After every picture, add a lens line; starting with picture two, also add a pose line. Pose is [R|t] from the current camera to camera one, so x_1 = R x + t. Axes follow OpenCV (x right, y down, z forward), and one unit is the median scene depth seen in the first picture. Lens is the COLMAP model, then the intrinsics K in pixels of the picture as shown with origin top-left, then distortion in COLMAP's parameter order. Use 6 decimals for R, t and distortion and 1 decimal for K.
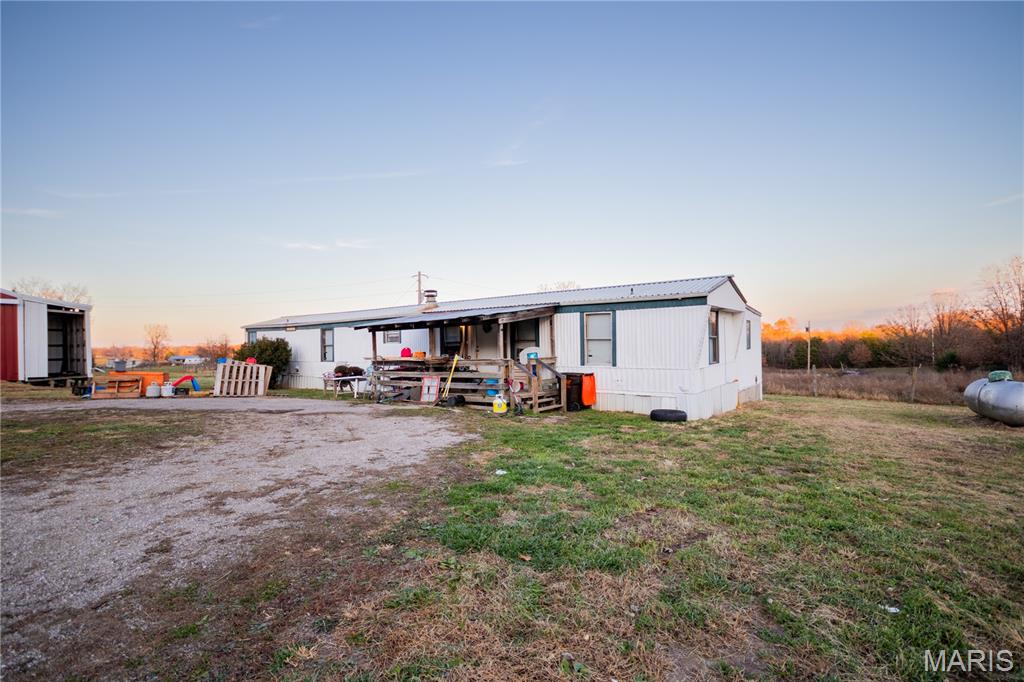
lens RADIAL K [[475.9, 0, 515.1], [0, 475.9, 346.8], [0, 0, 1]] dist [-0.007505, -0.001356]
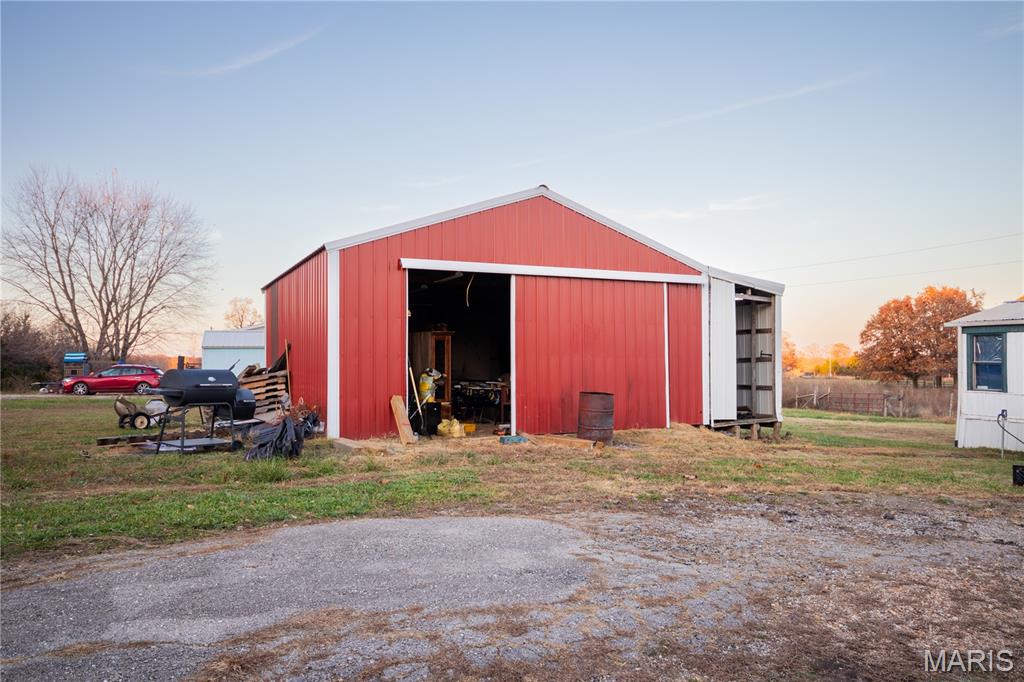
lens RADIAL K [[715.9, 0, 513.3], [0, 715.9, 345.7], [0, 0, 1]] dist [0.029815, 0.001179]
pose [[0.831901, -0.002088, -0.554920, -0.897613], [-0.010694, 0.999747, -0.019794, -0.001046], [0.554821, 0.022401, 0.831668, 0.216296]]
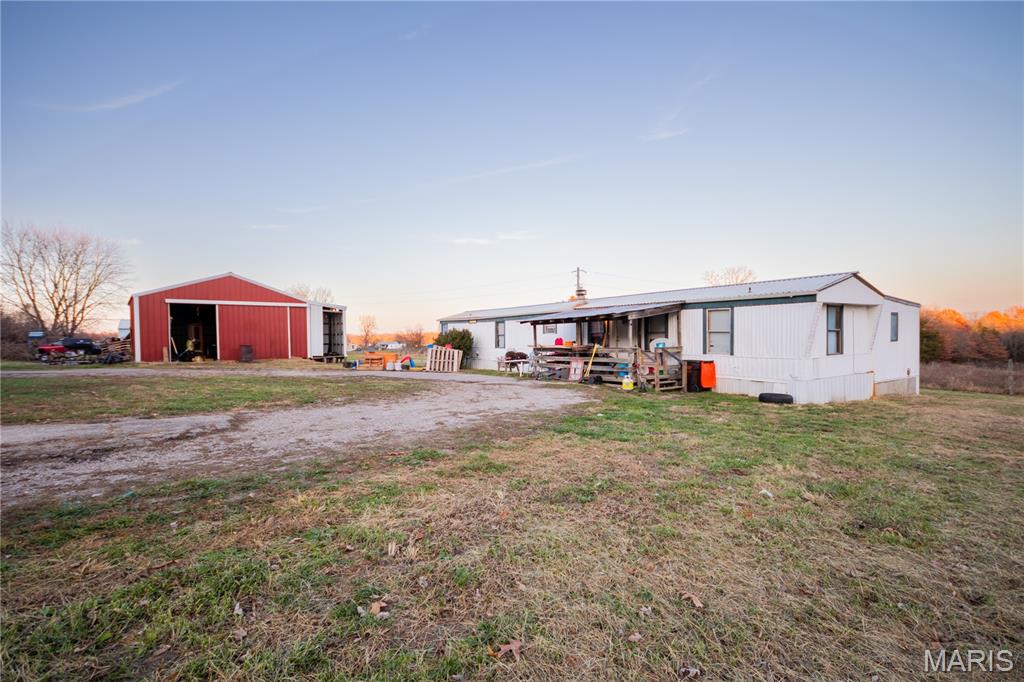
lens RADIAL K [[475.9, 0, 515.5], [0, 475.9, 338.8], [0, 0, 1]] dist [-0.007505, -0.001356]
pose [[0.942698, 0.007536, -0.333562, 0.087145], [-0.005102, 0.999954, 0.008174, -0.005252], [0.333608, -0.006004, 0.942693, -0.239536]]
